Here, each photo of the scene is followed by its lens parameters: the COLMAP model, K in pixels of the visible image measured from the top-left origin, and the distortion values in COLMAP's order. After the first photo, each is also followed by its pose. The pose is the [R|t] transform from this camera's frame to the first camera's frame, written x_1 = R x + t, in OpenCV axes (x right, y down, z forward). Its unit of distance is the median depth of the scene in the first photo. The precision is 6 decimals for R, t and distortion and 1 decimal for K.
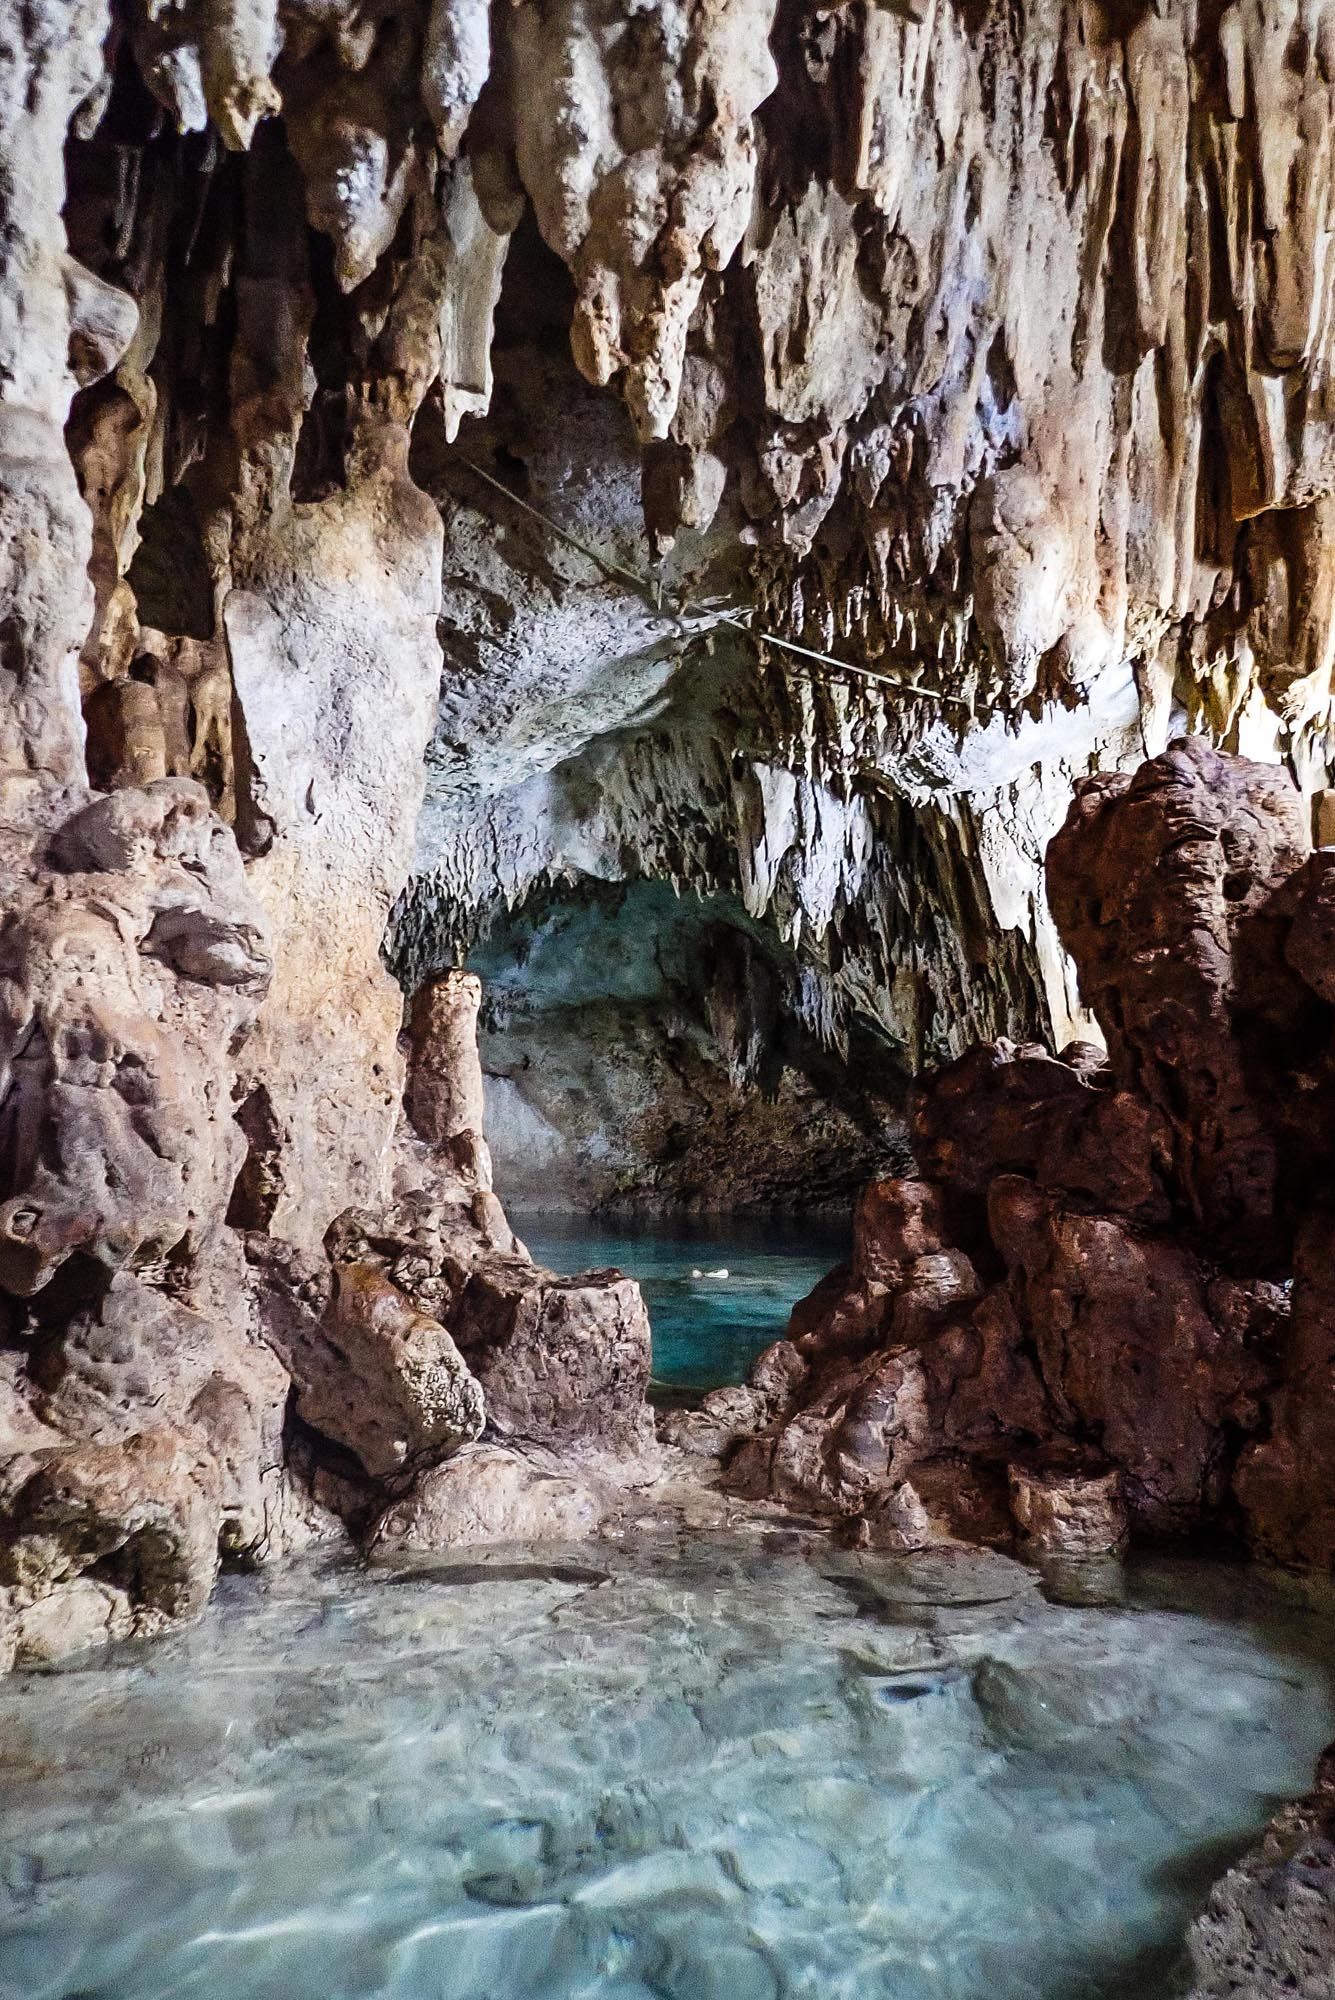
lens RADIAL K [[1477.6, 0, 667.5], [0, 1477.6, 1000.0], [0, 0, 1]] dist [0.003175, 0.001509]
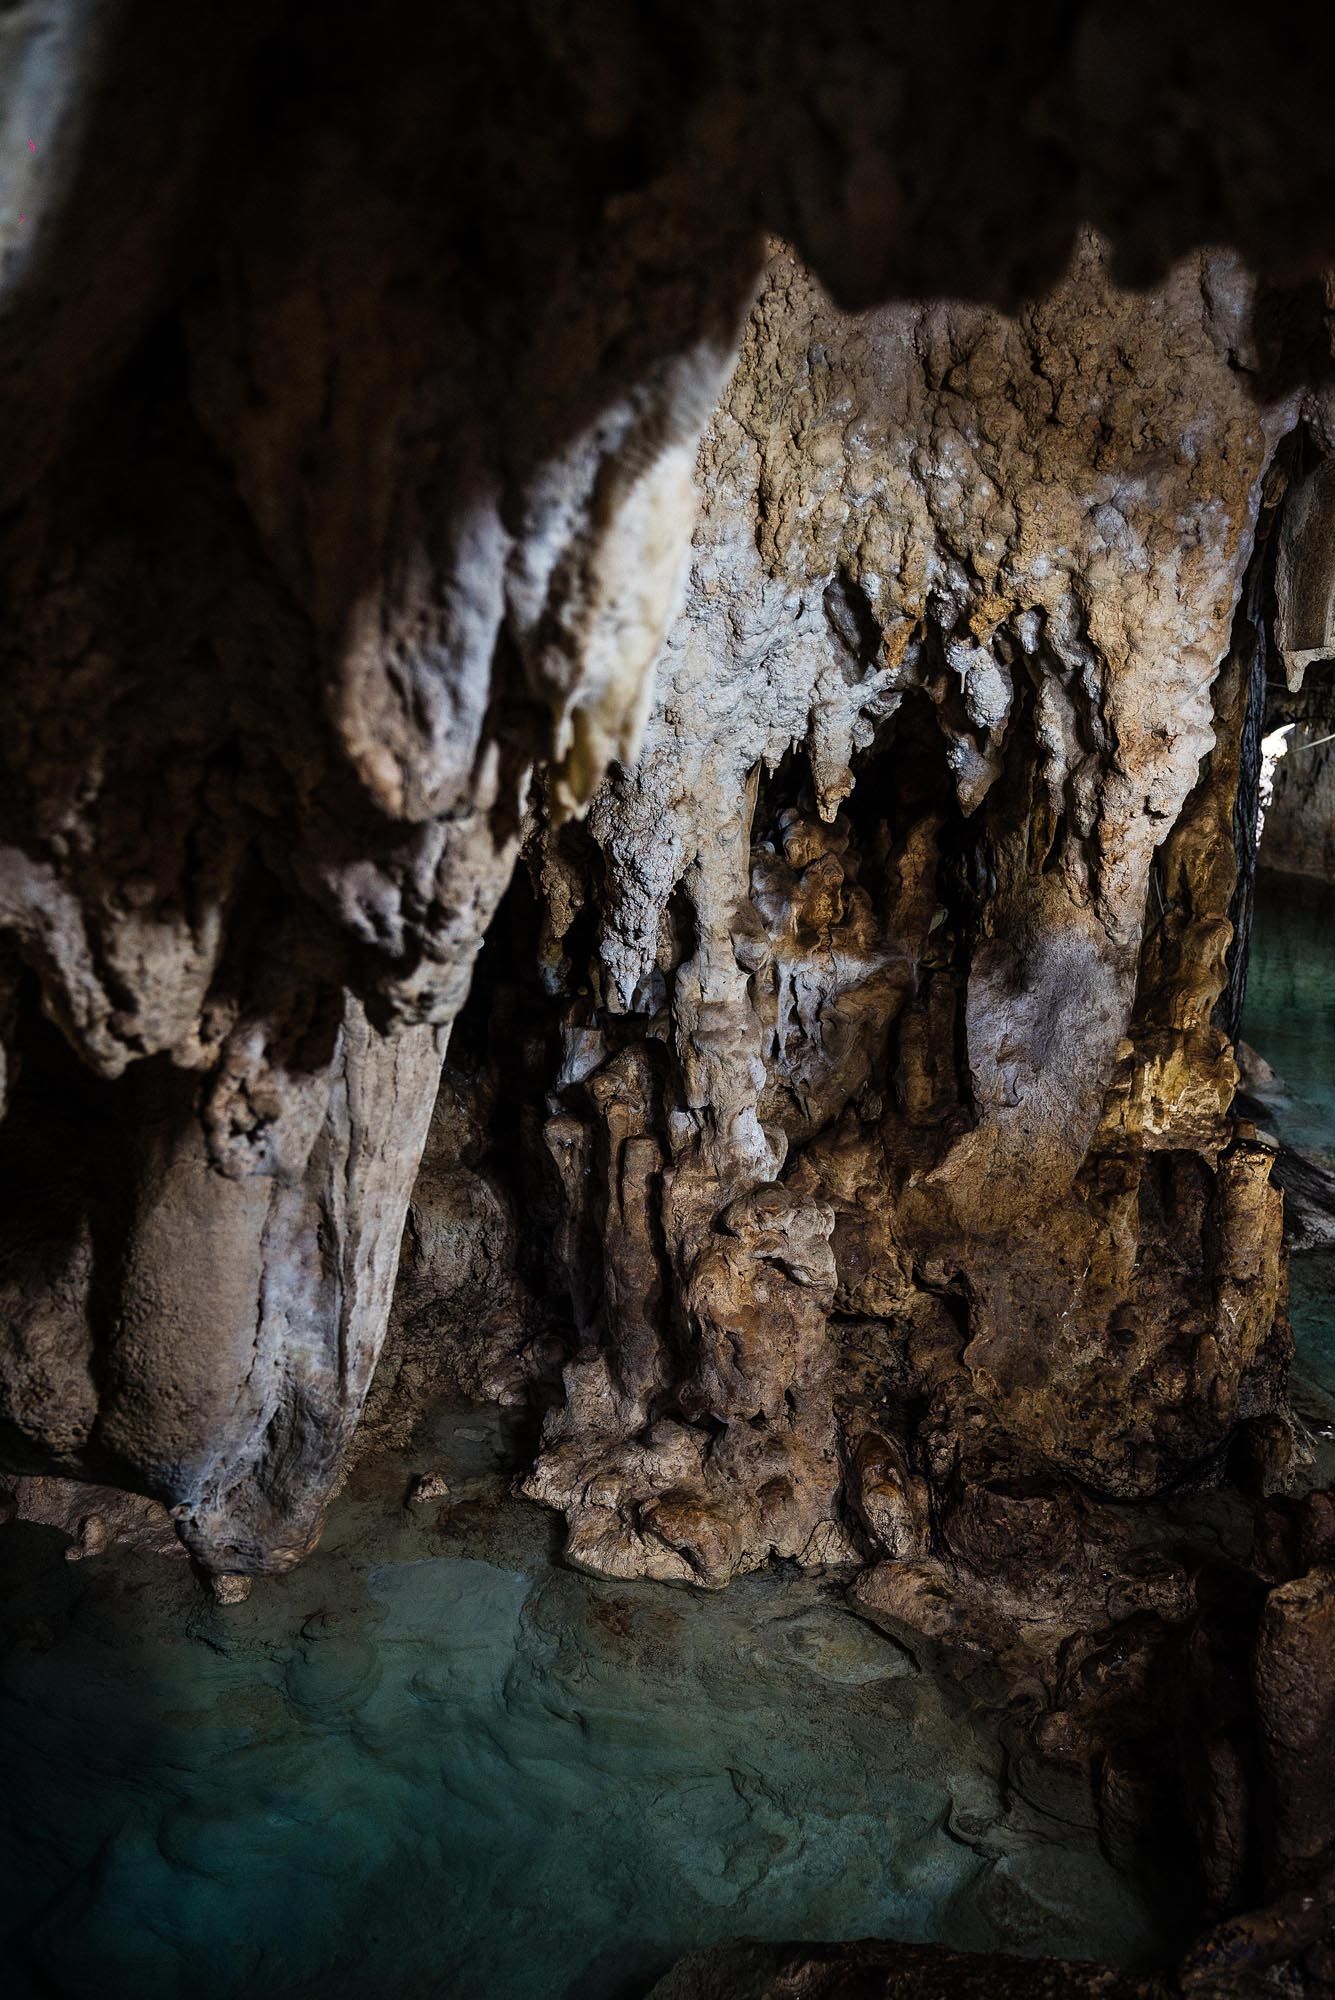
lens RADIAL K [[1551.6, 0, 667.5], [0, 1551.6, 1000.0], [0, 0, 1]] dist [0.000288, 0.000139]
pose [[0.512978, 0.189492, -0.837225, 1.024165], [0.048403, 0.967393, 0.248611, -0.735569], [0.857036, -0.168057, 0.487079, -0.061465]]
